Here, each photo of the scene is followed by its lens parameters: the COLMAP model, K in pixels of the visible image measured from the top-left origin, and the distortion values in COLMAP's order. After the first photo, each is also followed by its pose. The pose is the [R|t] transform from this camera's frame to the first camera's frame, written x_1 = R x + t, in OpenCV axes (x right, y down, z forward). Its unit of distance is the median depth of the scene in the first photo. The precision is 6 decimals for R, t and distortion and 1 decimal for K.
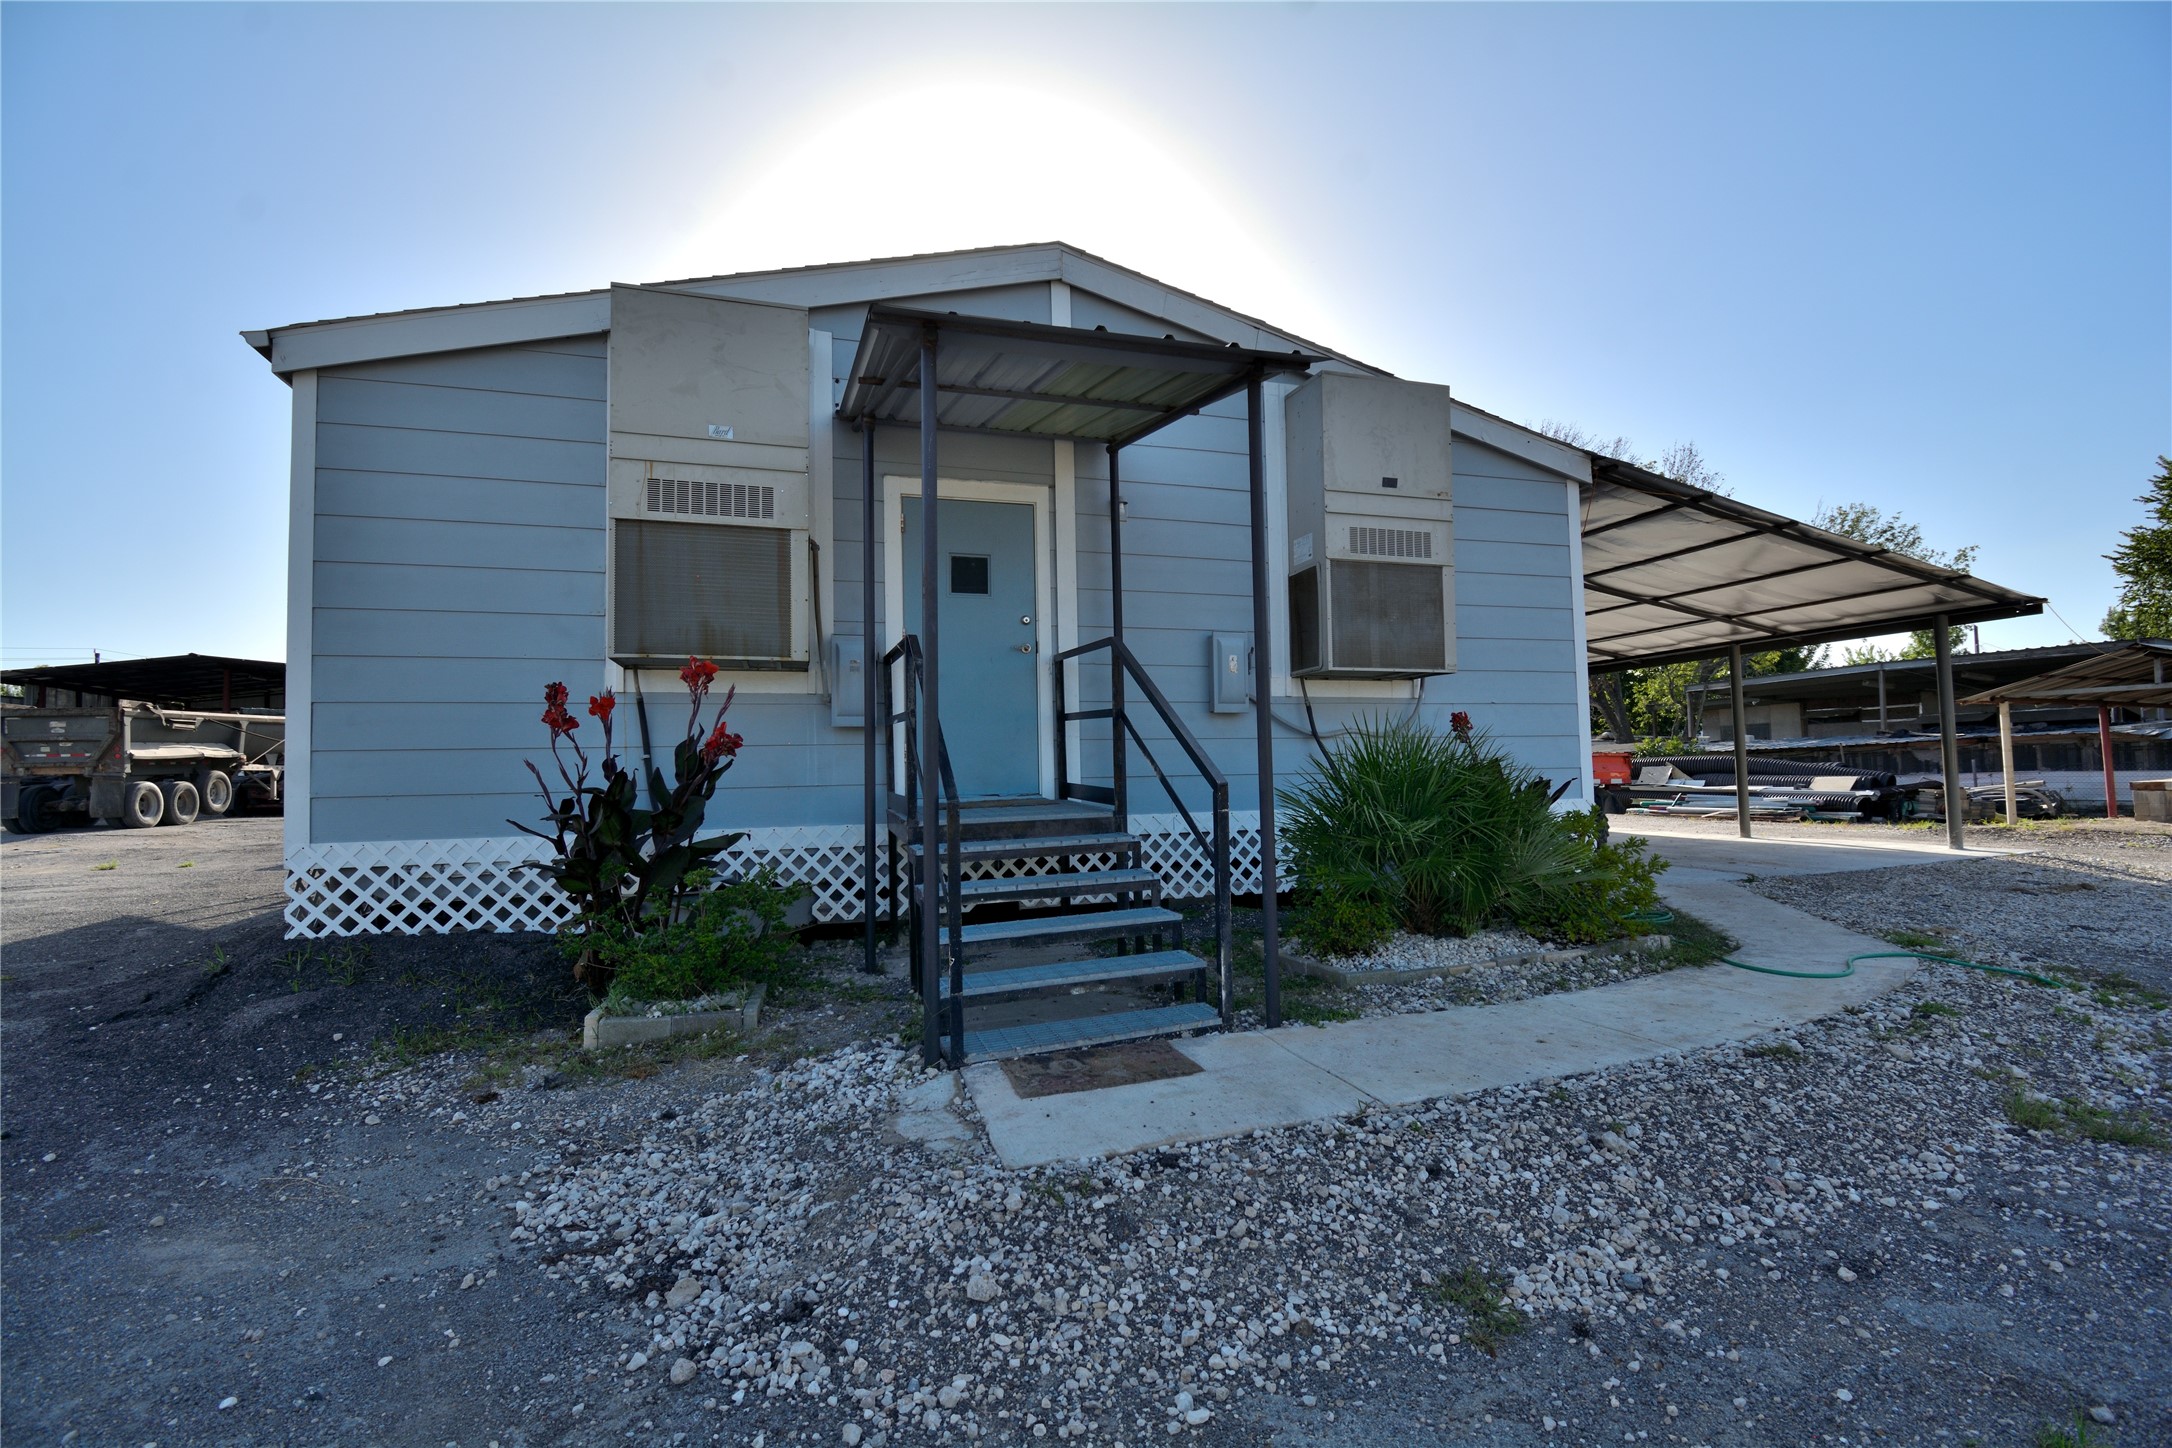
lens RADIAL K [[1303.4, 0, 1086.0], [0, 1303.4, 724.0], [0, 0, 1]] dist [0.001129, -0.000303]
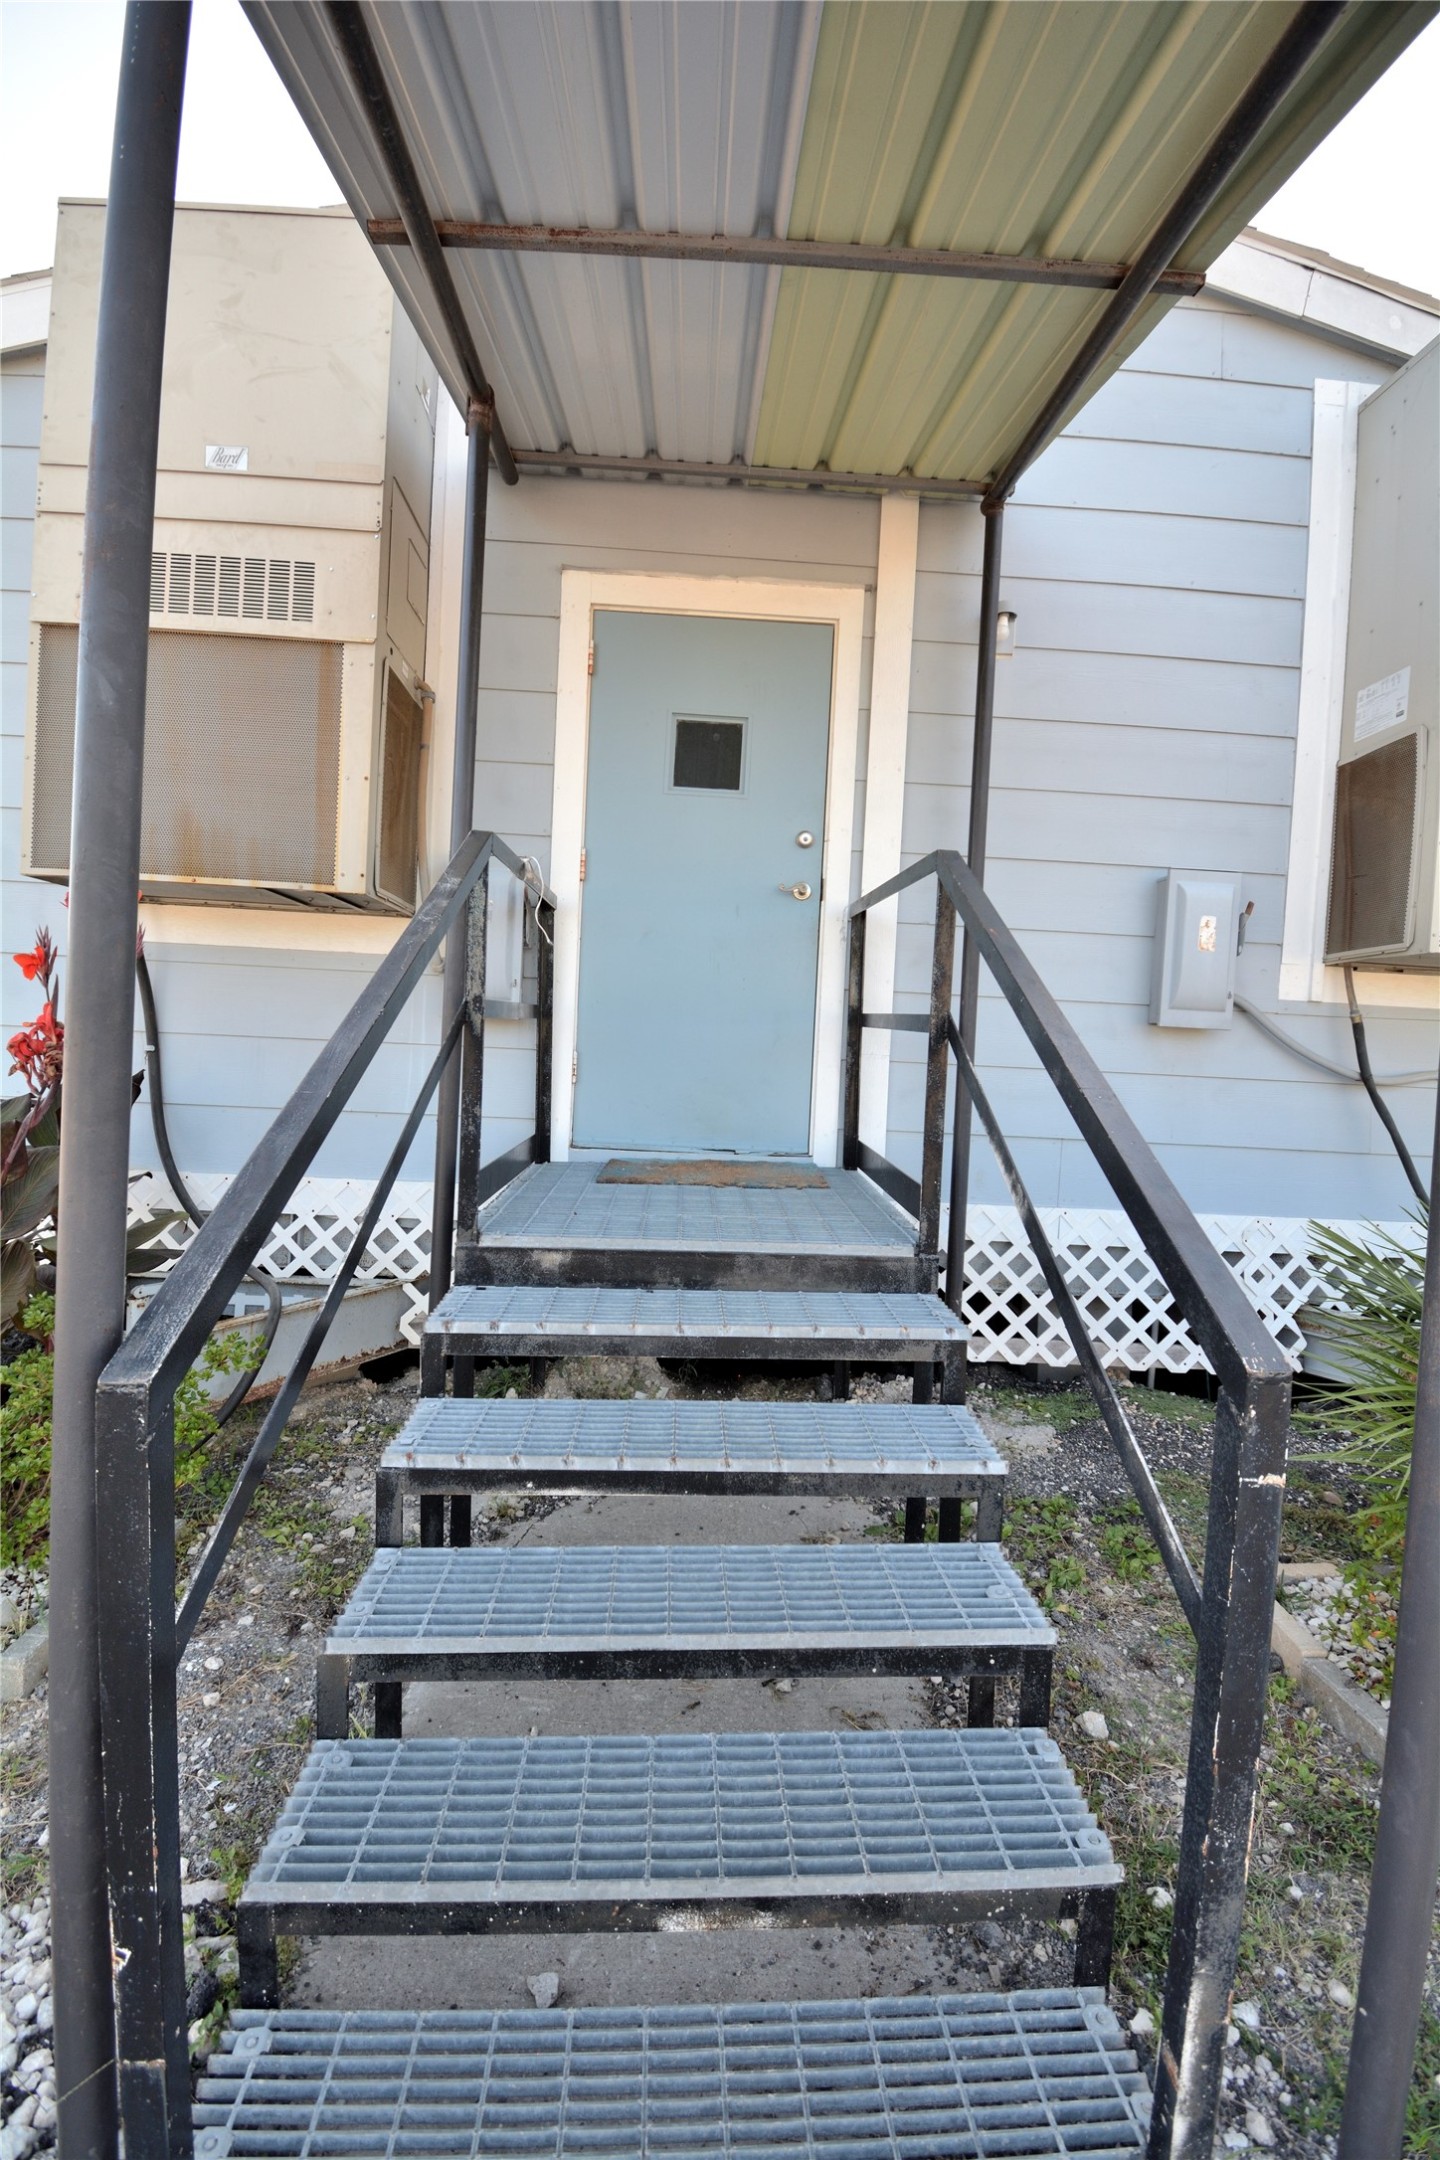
lens RADIAL K [[963.4, 0, 720.0], [0, 963.4, 1080.0], [0, 0, 1]] dist [-0.003318, -0.000681]
pose [[0.959725, 0.072119, -0.271526, 0.037034], [-0.049788, 0.994852, 0.088260, -0.012764], [0.276493, -0.071187, 0.958376, 0.595286]]
